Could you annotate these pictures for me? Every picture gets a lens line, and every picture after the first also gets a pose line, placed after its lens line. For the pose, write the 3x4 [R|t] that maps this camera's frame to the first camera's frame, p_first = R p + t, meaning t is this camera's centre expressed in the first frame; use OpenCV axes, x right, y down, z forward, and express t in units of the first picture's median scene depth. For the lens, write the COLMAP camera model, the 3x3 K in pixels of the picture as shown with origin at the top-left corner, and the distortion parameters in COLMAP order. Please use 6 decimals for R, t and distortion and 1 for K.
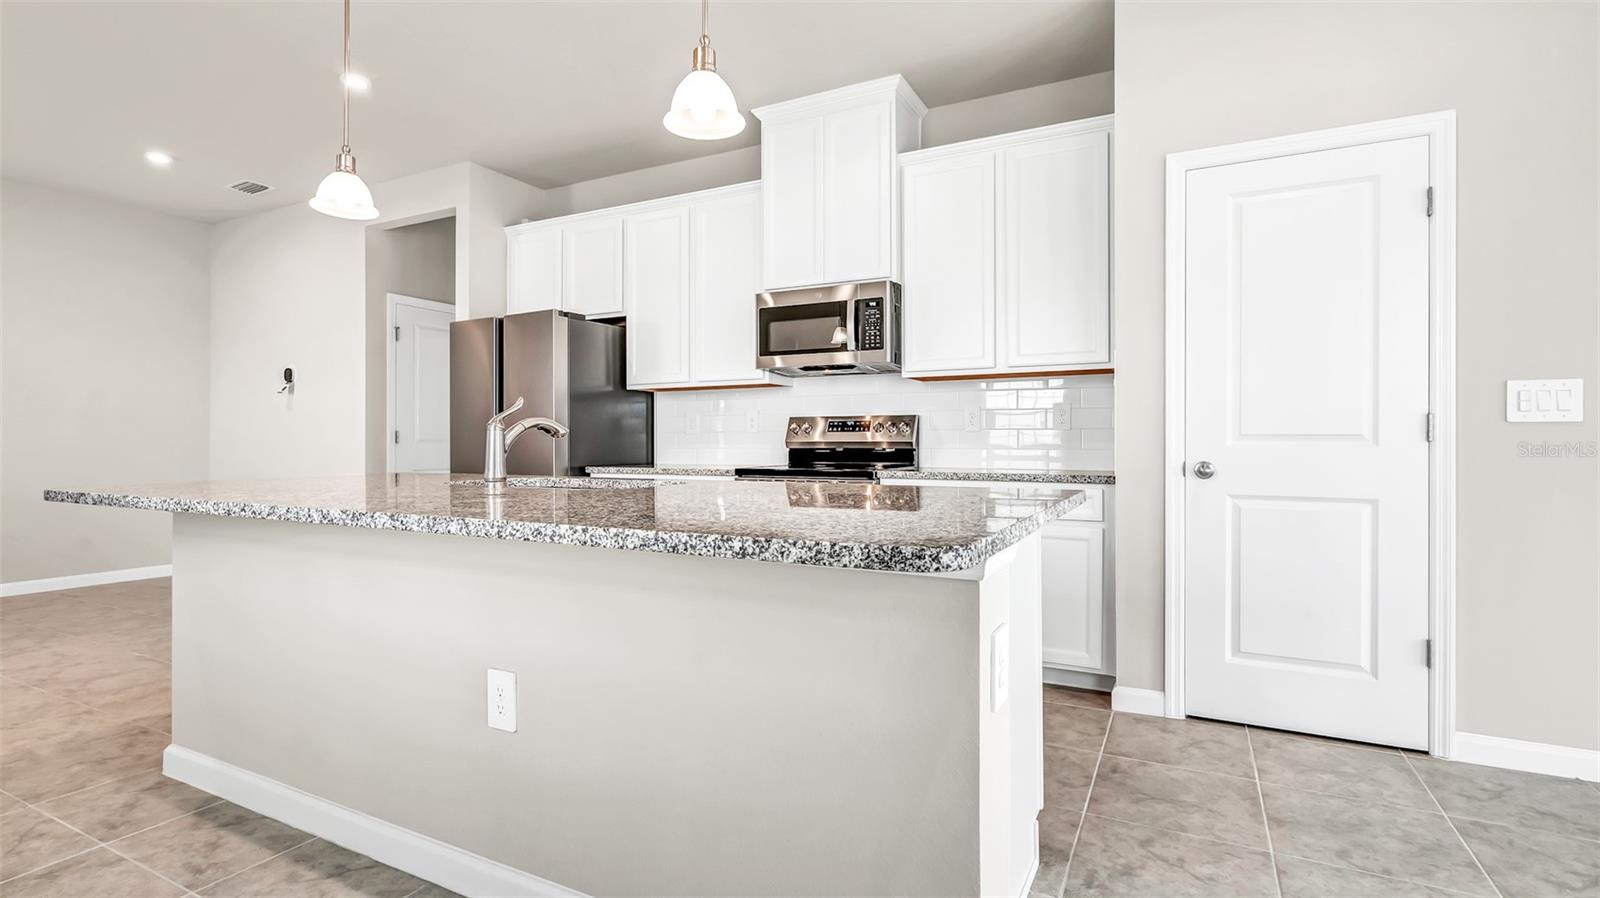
lens RADIAL K [[763.7, 0, 800.0], [0, 763.7, 449.0], [0, 0, 1]] dist [0.000500, 0.001652]
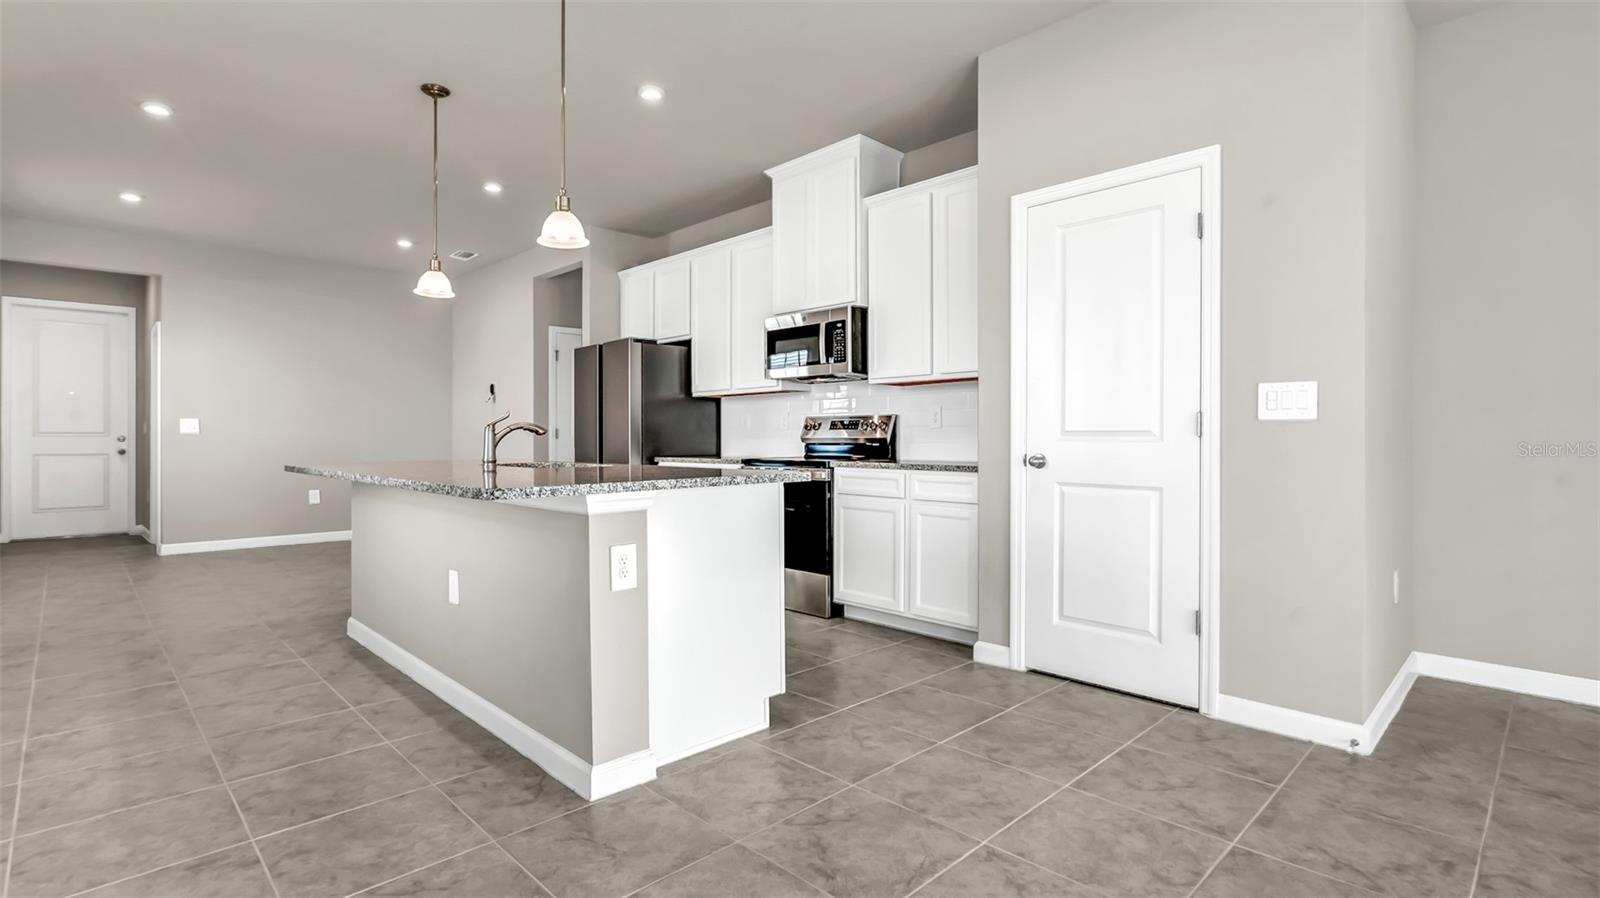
lens RADIAL K [[774.1, 0, 787.8], [0, 774.1, 449.4], [0, 0, 1]] dist [0.004899, 0.000050]
pose [[0.945091, 0.003294, -0.326792, 0.421621], [-0.001180, 0.999977, 0.006667, 0.000887], [0.326806, -0.005915, 0.945073, -0.196556]]
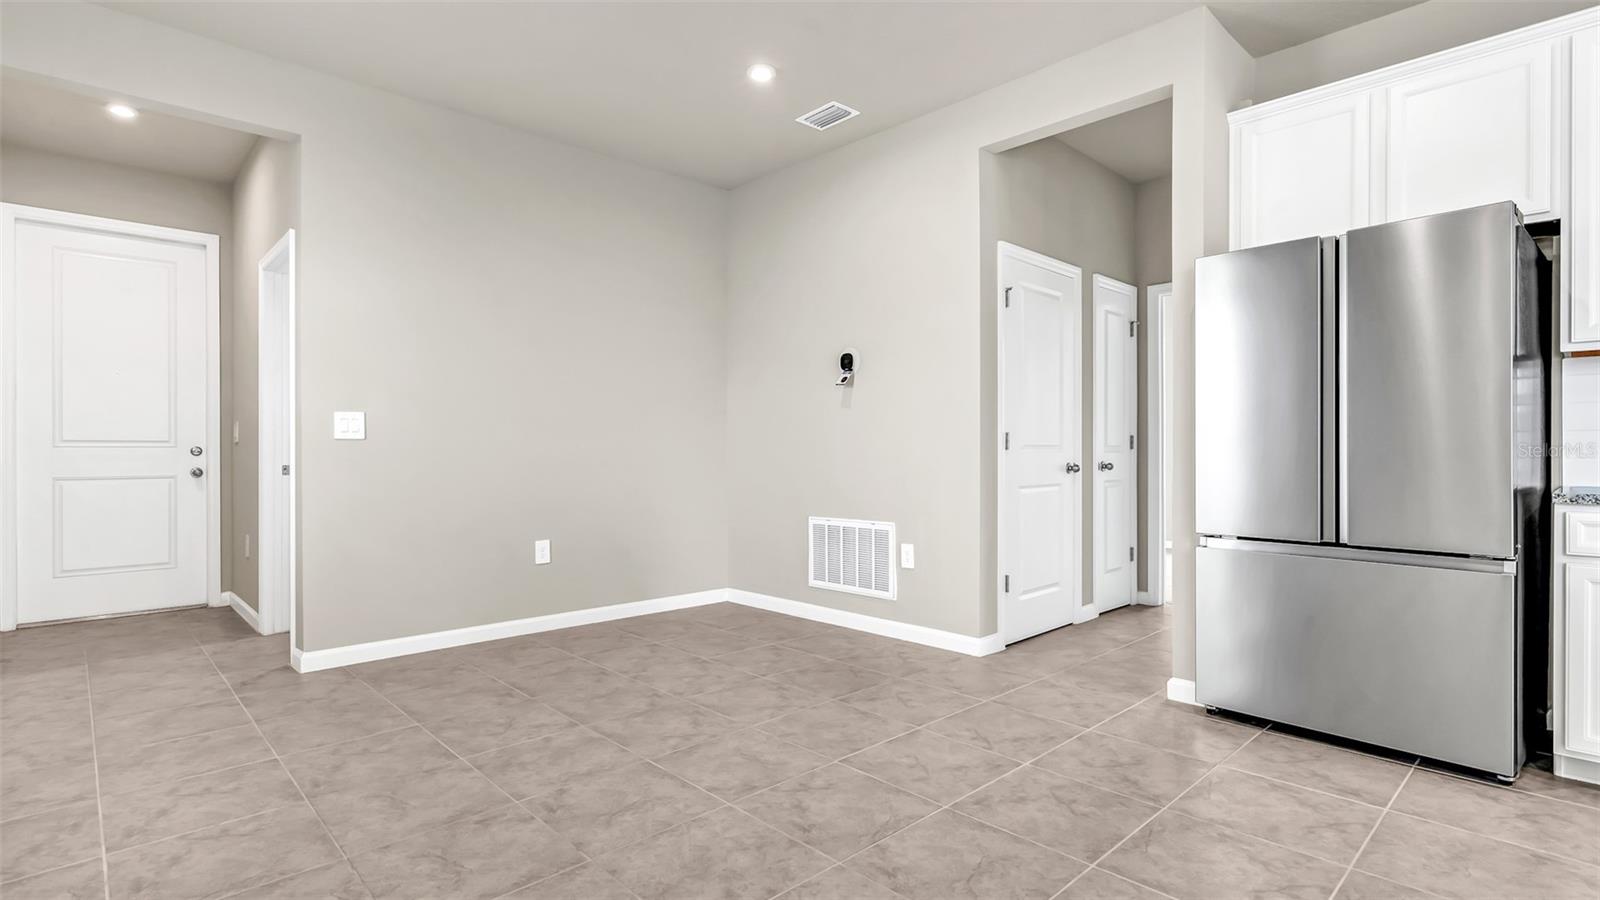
lens RADIAL K [[729.6, 0, 840.1], [0, 729.6, 455.0], [0, 0, 1]] dist [-0.001645, -0.011567]
pose [[0.955420, -0.001538, -0.295247, -0.698460], [0.003673, 0.999971, 0.006678, -0.010198], [0.295228, -0.007465, 0.955398, 0.428137]]
